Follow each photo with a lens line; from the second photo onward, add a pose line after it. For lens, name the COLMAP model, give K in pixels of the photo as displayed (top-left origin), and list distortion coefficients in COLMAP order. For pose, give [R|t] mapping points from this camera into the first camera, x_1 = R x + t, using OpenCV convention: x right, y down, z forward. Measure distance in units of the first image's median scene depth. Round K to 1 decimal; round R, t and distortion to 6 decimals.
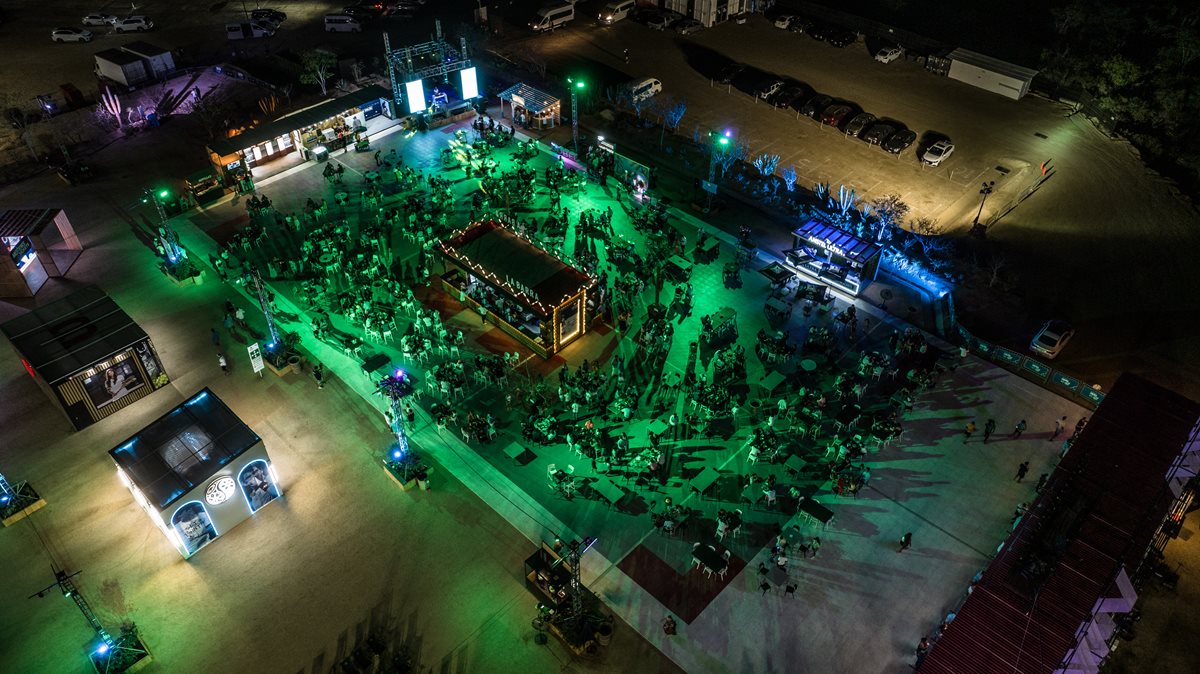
lens RADIAL K [[843.6, 0, 601.4], [0, 843.6, 338.7], [0, 0, 1]] dist [-0.023125, 0.001411]
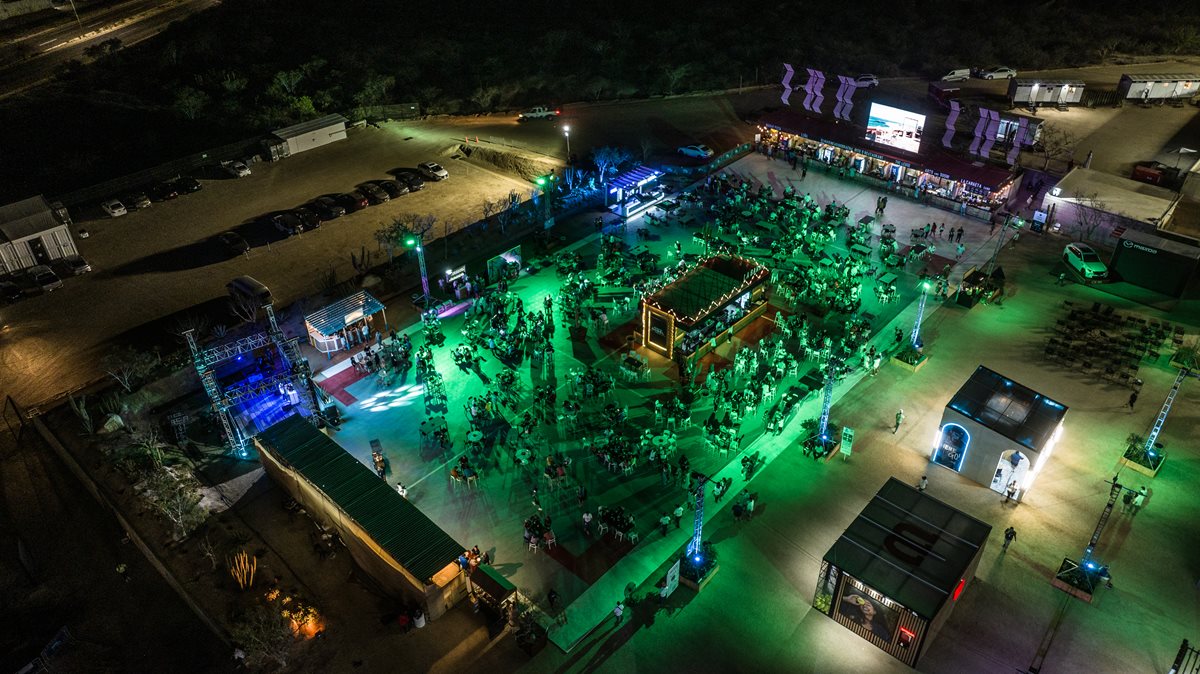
lens RADIAL K [[842.2, 0, 601.4], [0, 842.2, 340.2], [0, 0, 1]] dist [-0.029200, 0.023555]
pose [[-0.021553, -0.569588, 0.821648, -0.849347], [0.661127, 0.608373, 0.439083, -0.504549], [-0.749965, 0.552677, 0.363457, 0.573008]]
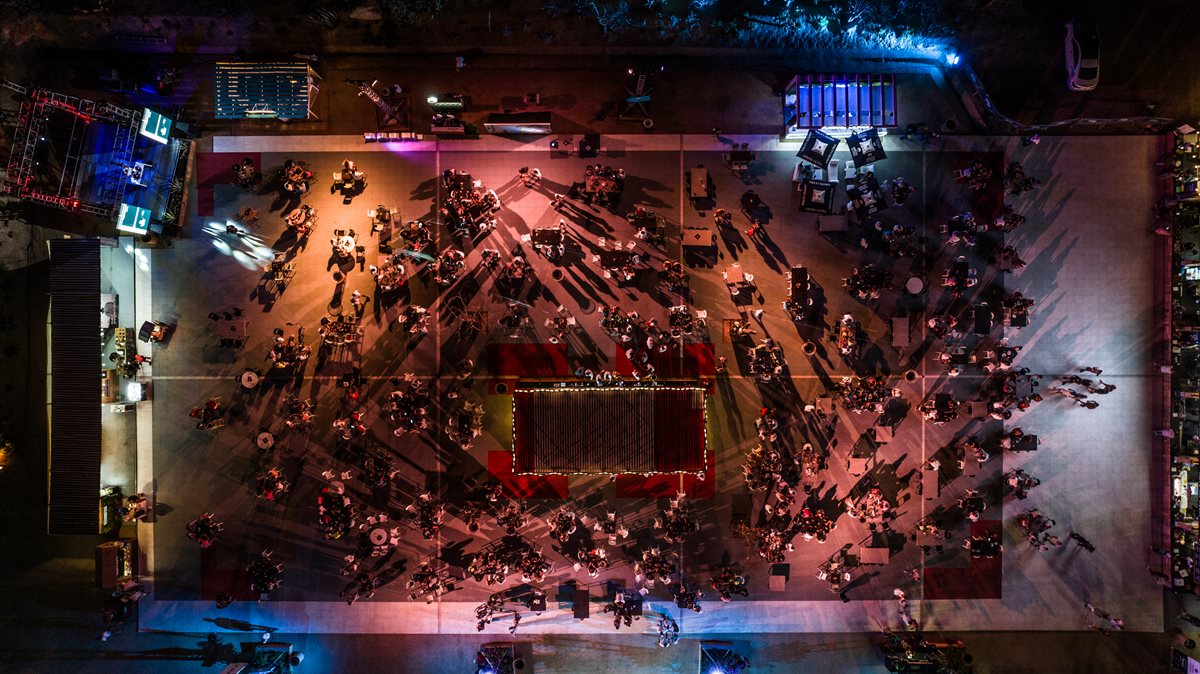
lens RADIAL K [[843.6, 0, 601.4], [0, 843.6, 338.7], [0, 0, 1]] dist [-0.023125, 0.001411]
pose [[0.724597, -0.689063, -0.012329, -0.026195], [0.455016, 0.464891, 0.759498, -0.602651], [-0.517610, -0.555939, 0.650393, 0.401549]]
